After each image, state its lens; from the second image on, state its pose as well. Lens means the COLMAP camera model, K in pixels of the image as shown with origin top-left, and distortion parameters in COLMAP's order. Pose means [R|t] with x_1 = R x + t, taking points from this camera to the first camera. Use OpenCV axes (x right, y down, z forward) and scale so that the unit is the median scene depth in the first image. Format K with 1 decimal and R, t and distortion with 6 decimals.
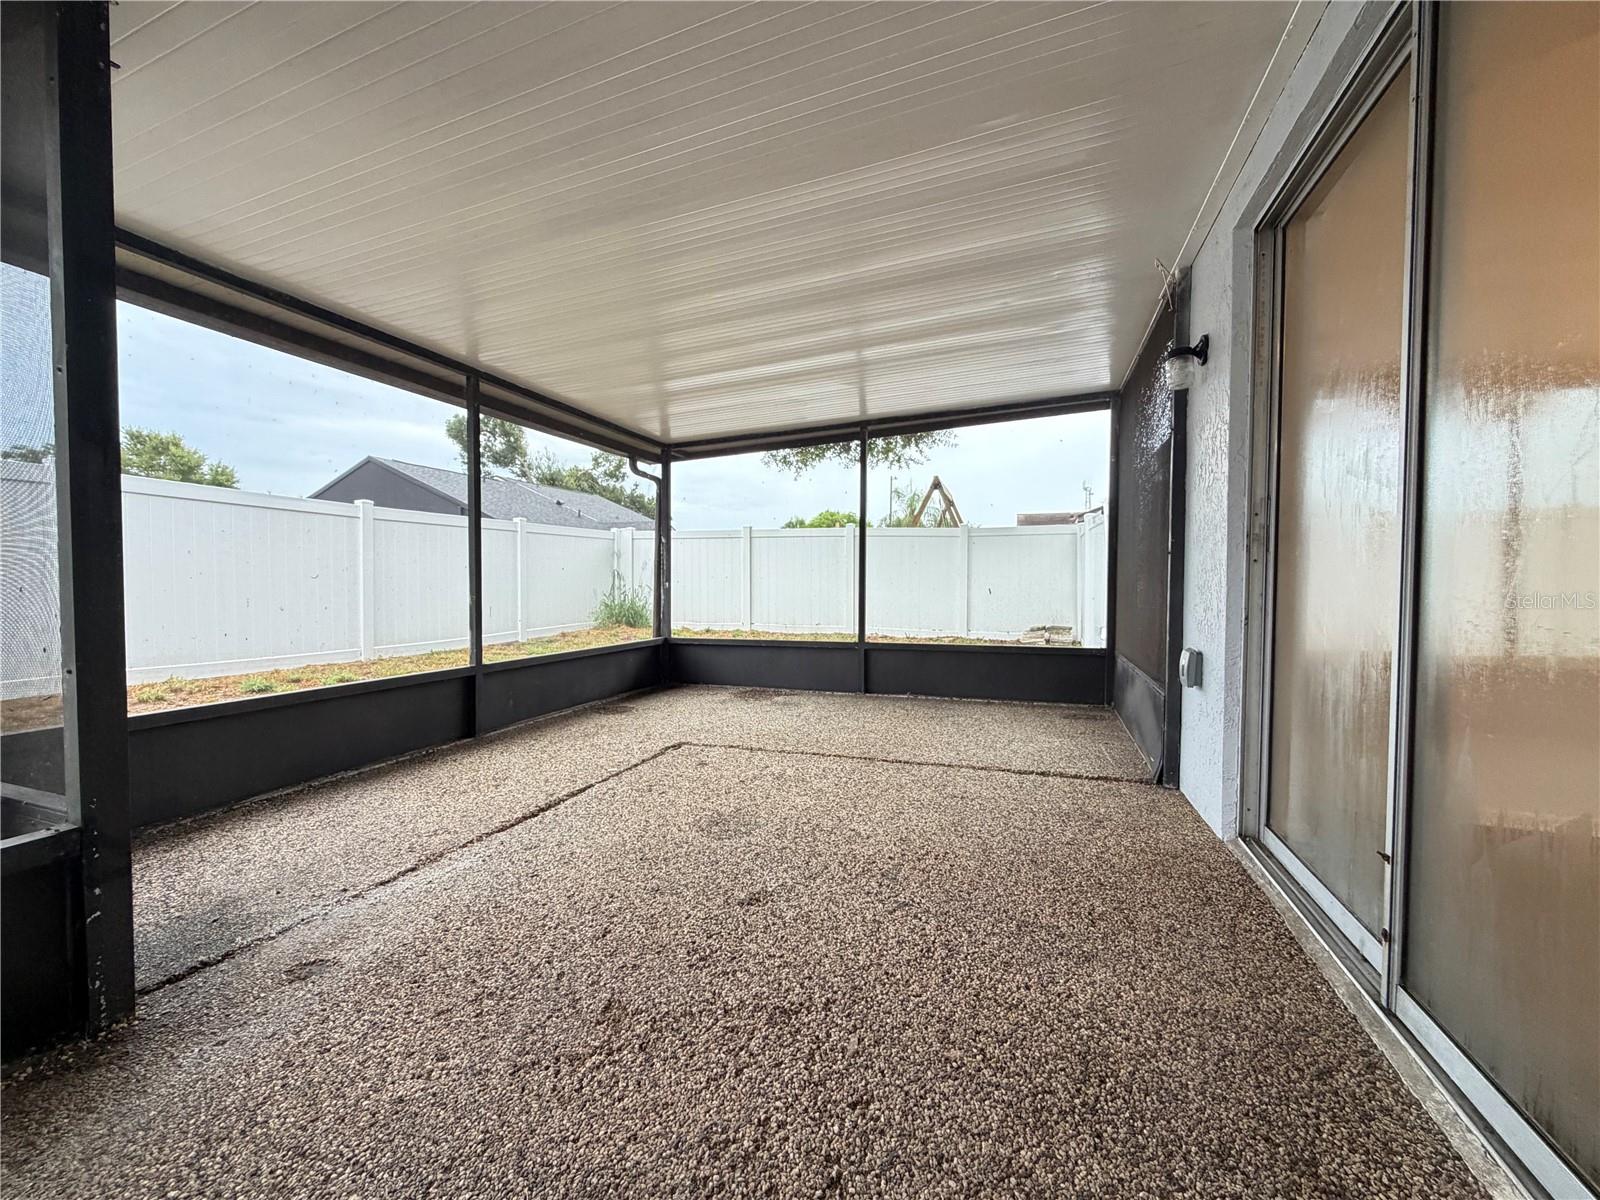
lens RADIAL K [[642.6, 0, 798.6], [0, 642.6, 596.2], [0, 0, 1]] dist [0.000208, -0.000077]
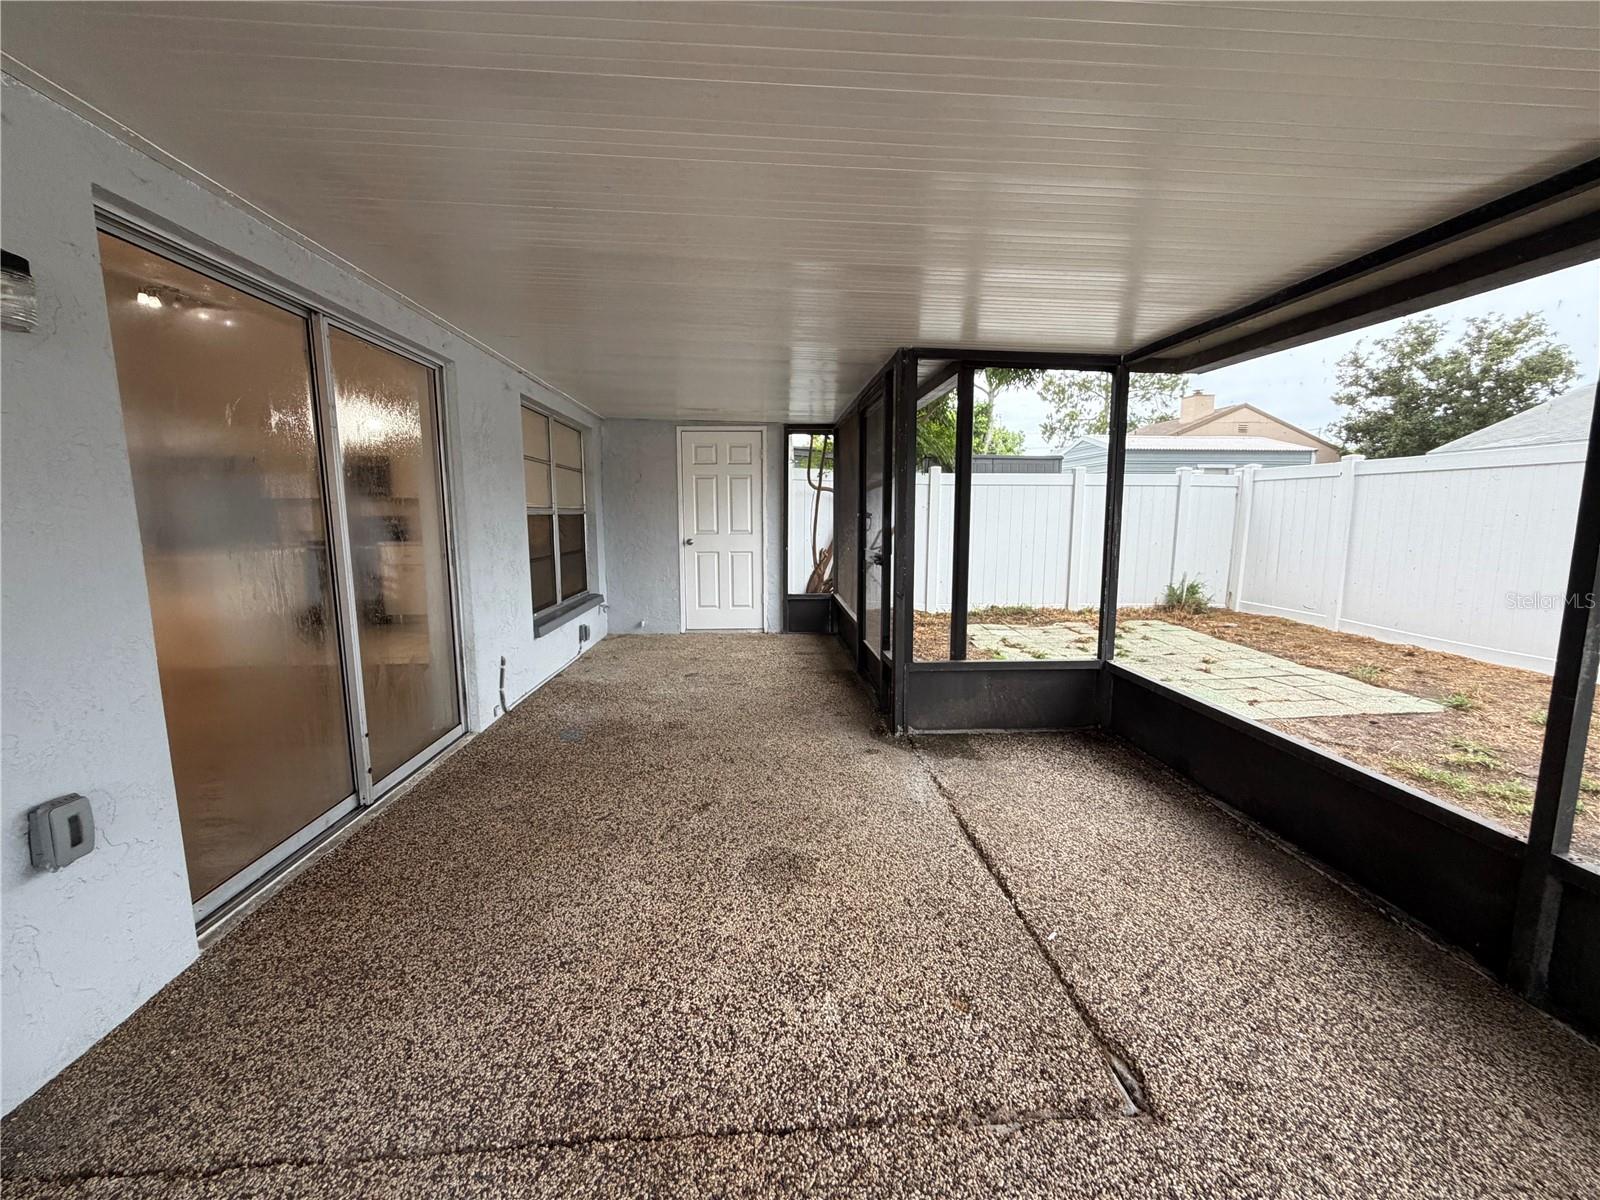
lens RADIAL K [[642.6, 0, 802.5], [0, 642.6, 597.9], [0, 0, 1]] dist [0.000208, -0.000077]
pose [[-0.917770, 0.053293, -0.393520, 0.198460], [-0.009468, 0.987736, 0.155845, -0.183992], [0.396999, 0.146755, -0.906010, 1.650161]]
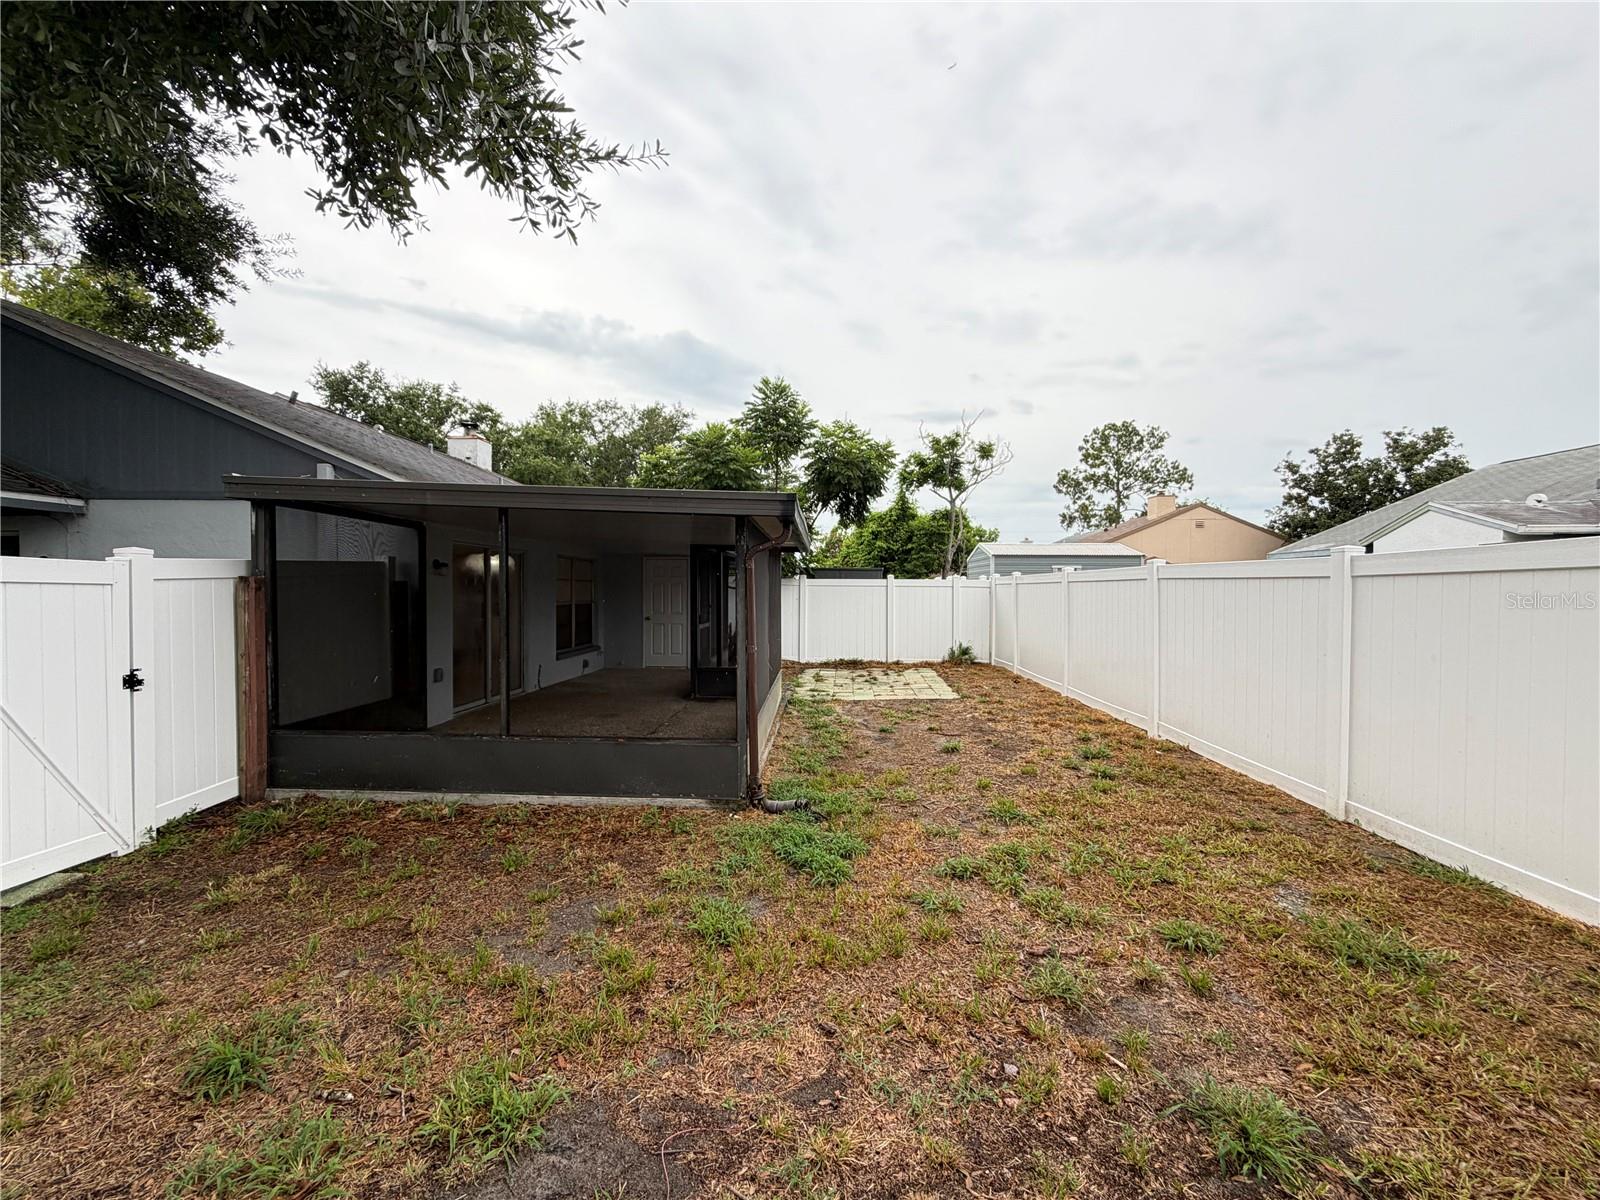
lens RADIAL K [[642.6, 0, 800.9], [0, 642.6, 599.4], [0, 0, 1]] dist [0.000208, -0.000077]
pose [[-0.953520, 0.000458, -0.301329, -0.061726], [-0.010880, 0.999294, 0.035947, -0.325495], [0.301133, 0.037555, -0.952842, 4.004088]]
